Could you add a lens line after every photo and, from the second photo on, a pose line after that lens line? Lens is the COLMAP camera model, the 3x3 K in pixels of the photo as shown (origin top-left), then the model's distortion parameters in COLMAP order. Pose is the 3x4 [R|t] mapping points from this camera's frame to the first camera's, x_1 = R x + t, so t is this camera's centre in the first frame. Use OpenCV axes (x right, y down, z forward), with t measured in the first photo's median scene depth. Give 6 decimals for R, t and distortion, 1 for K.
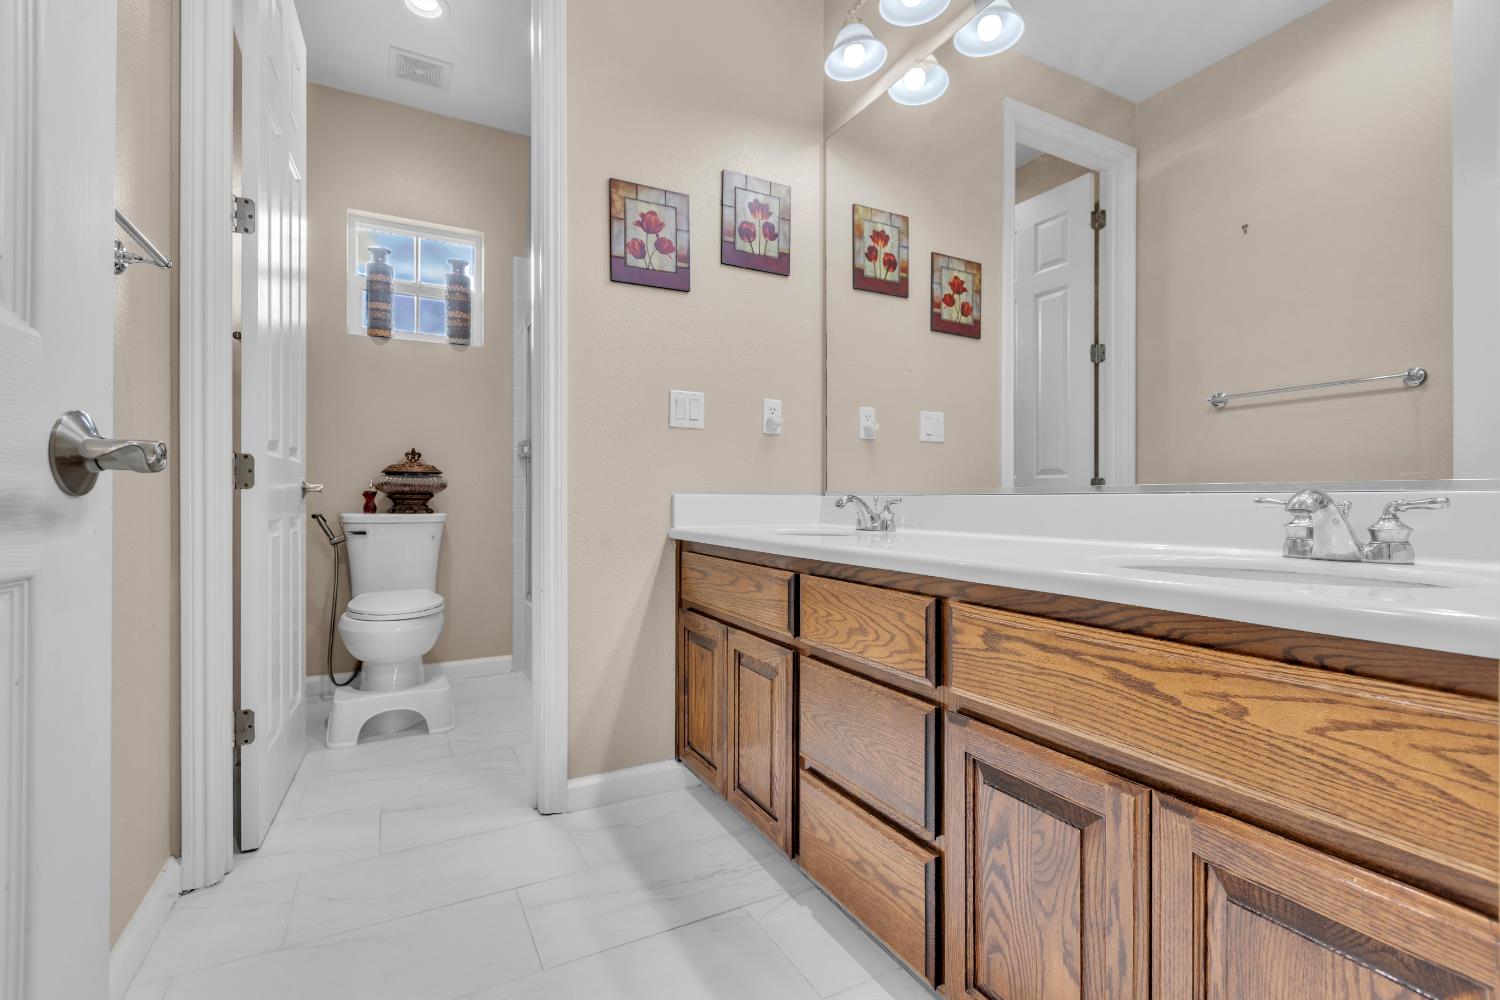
lens RADIAL K [[674.2, 0, 750.0], [0, 674.2, 495.4], [0, 0, 1]] dist [-0.010042, -0.000296]
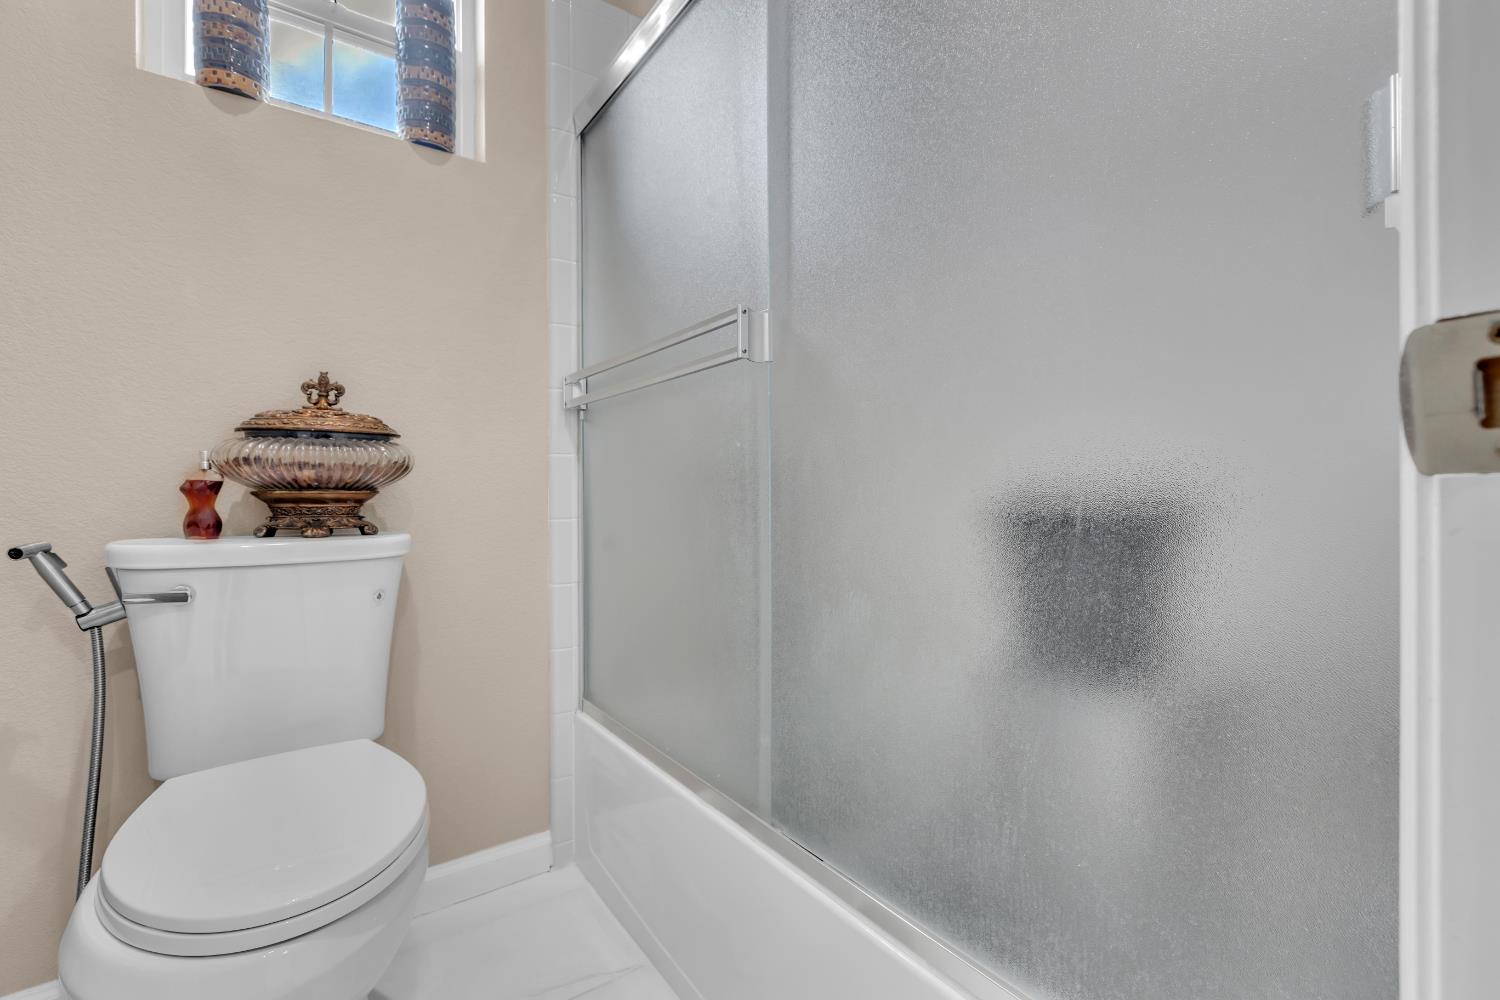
lens RADIAL K [[674.2, 0, 752.0], [0, 674.2, 503.0], [0, 0, 1]] dist [-0.010042, -0.000296]
pose [[0.992311, -0.006001, 0.123621, -0.300883], [0.004041, 0.999862, 0.016096, 0.001648], [-0.123700, -0.015473, 0.992199, 0.578277]]
